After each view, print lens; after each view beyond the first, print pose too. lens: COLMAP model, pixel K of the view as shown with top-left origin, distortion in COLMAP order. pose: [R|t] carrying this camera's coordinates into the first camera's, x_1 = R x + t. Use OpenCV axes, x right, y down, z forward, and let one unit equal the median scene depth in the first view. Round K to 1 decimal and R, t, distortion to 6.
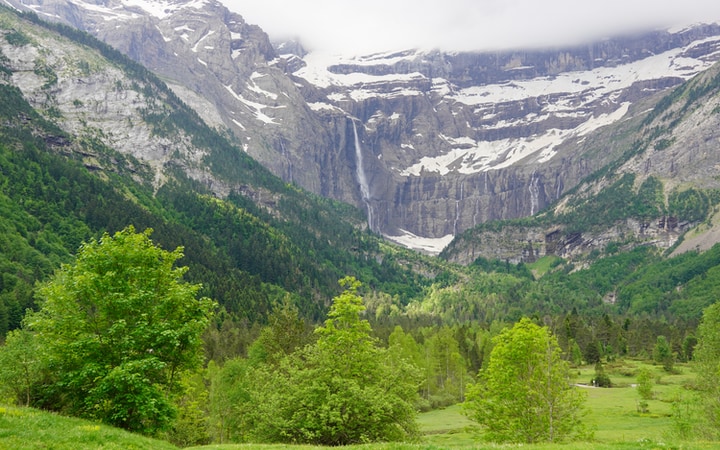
lens RADIAL K [[819.3, 0, 347.6], [0, 819.3, 217.4], [0, 0, 1]] dist [0.017358, 0.000000]
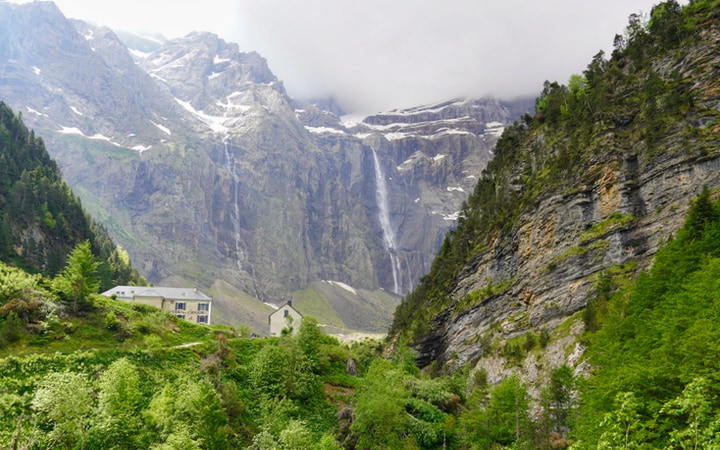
lens RADIAL K [[560.6, 0, 354.8], [0, 560.6, 243.1], [0, 0, 1]] dist [-0.058018, 0.001621]
pose [[0.983913, -0.062790, -0.167250, 0.066935], [0.040348, 0.990112, -0.134352, 0.032431], [0.174032, 0.125442, 0.976717, 0.488717]]
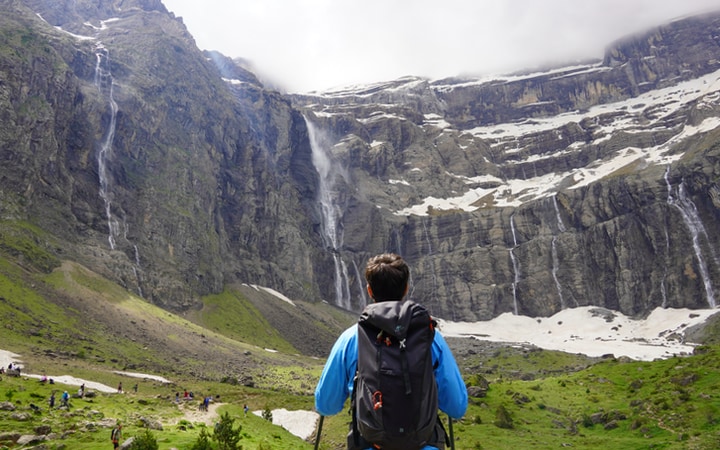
lens RADIAL K [[595.5, 0, 358.0], [0, 595.5, 209.3], [0, 0, 1]] dist [-0.038052, 0.065117]
pose [[0.998245, -0.030704, 0.050629, 0.019650], [0.041634, 0.971953, -0.231460, 0.035674], [-0.042102, 0.233162, 0.971526, 0.595634]]
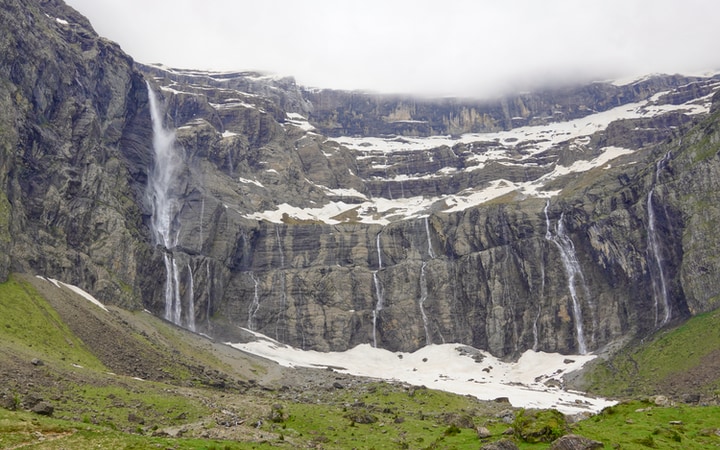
lens RADIAL K [[655.3, 0, 360.7], [0, 655.3, 211.0], [0, 0, 1]] dist [-0.016404, 0.032204]
pose [[0.947987, 0.096283, 0.303397, 0.014780], [-0.016359, 0.966632, -0.255645, 0.037140], [-0.317887, 0.237385, 0.917930, 0.623573]]
